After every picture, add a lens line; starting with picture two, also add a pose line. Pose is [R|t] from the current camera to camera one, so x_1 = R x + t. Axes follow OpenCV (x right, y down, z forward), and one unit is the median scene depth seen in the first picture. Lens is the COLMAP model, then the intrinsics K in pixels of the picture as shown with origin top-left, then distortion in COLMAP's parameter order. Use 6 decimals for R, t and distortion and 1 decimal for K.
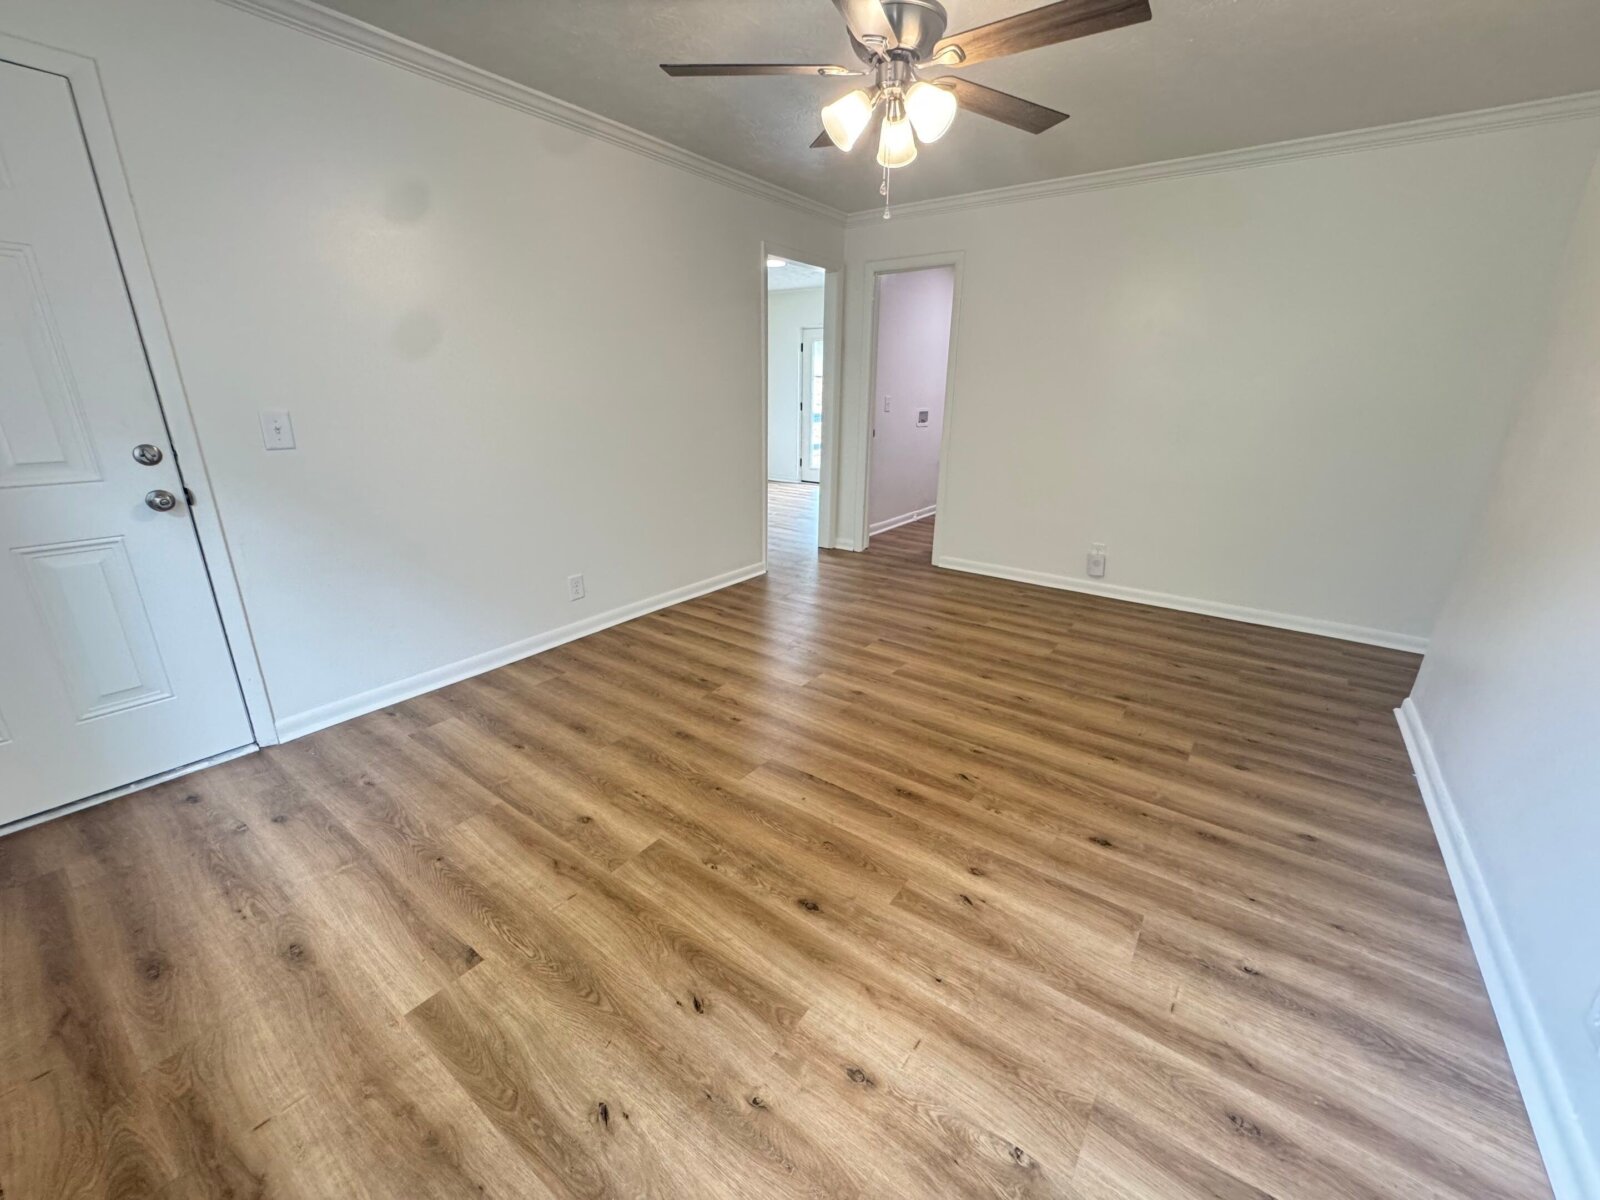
lens RADIAL K [[638.1, 0, 798.4], [0, 638.1, 592.5], [0, 0, 1]] dist [-0.004056, -0.000411]
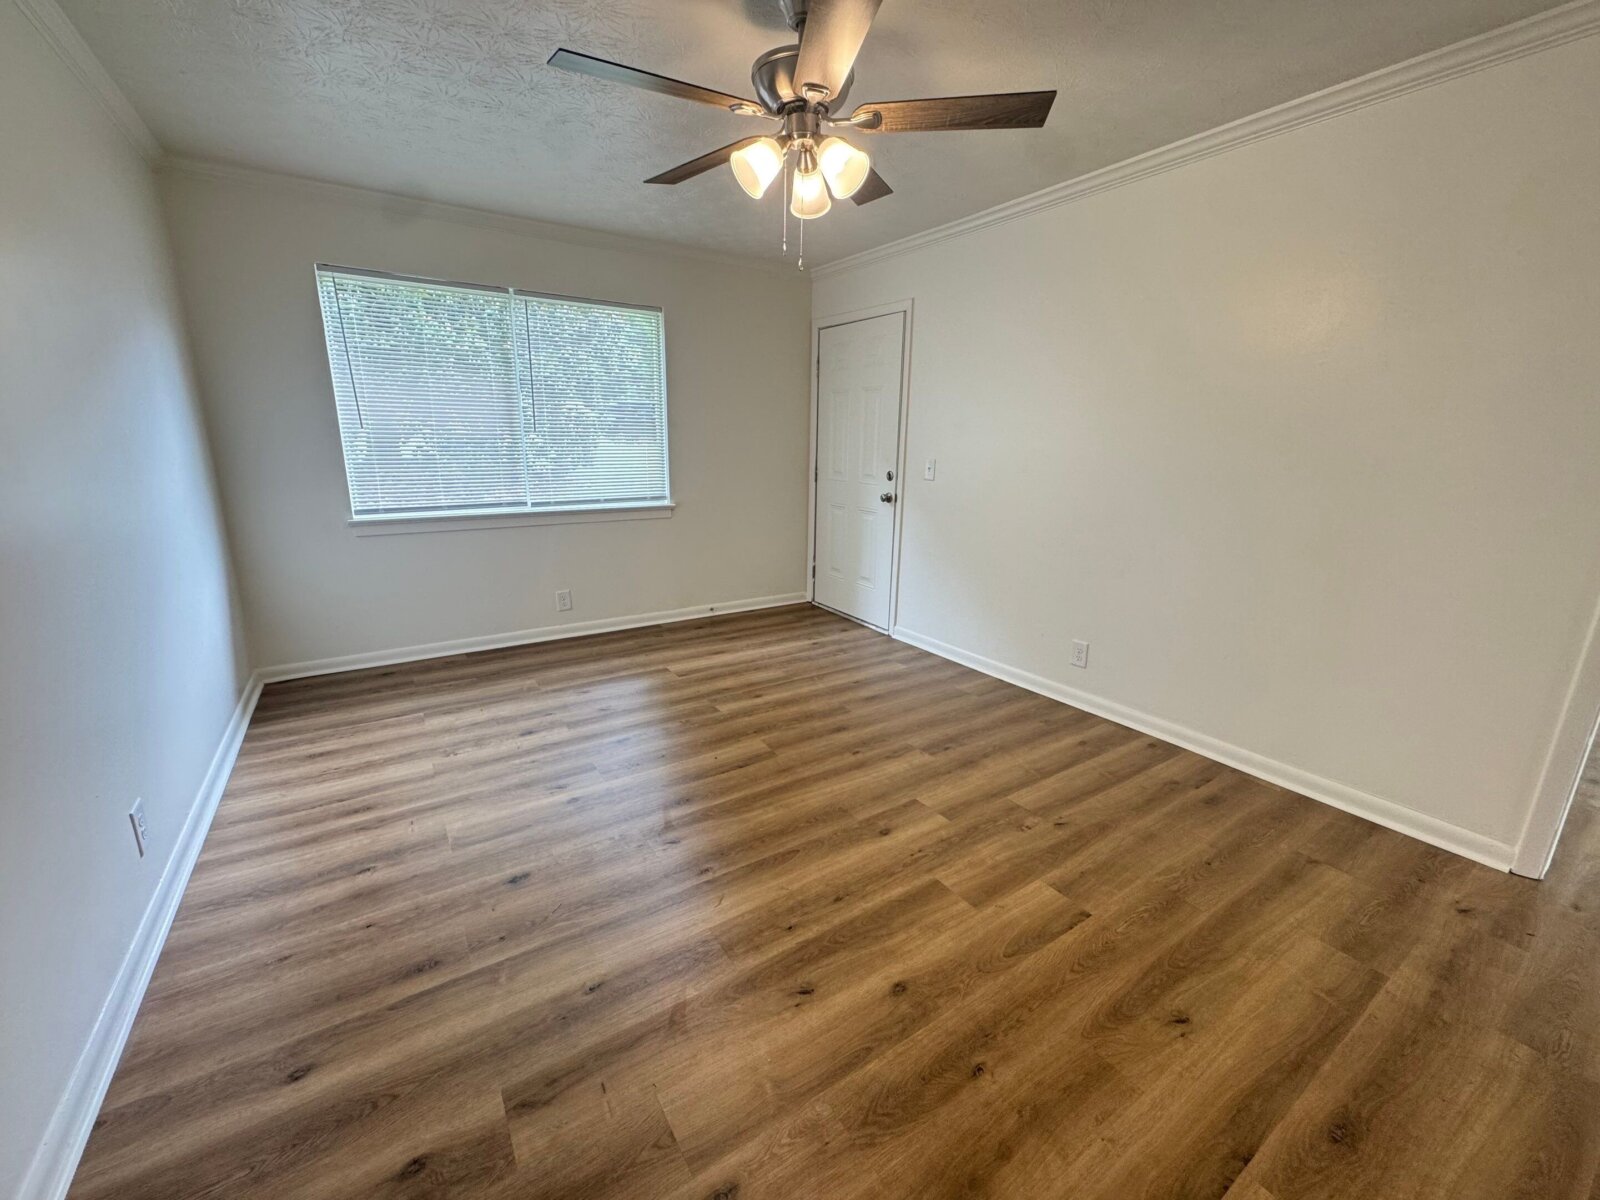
lens RADIAL K [[638.1, 0, 798.4], [0, 638.1, 592.5], [0, 0, 1]] dist [-0.004056, -0.000411]
pose [[-0.343717, 0.206697, -0.916043, 1.018890], [-0.306676, 0.897285, 0.317536, -0.413775], [0.887586, 0.390071, -0.245023, 1.294355]]
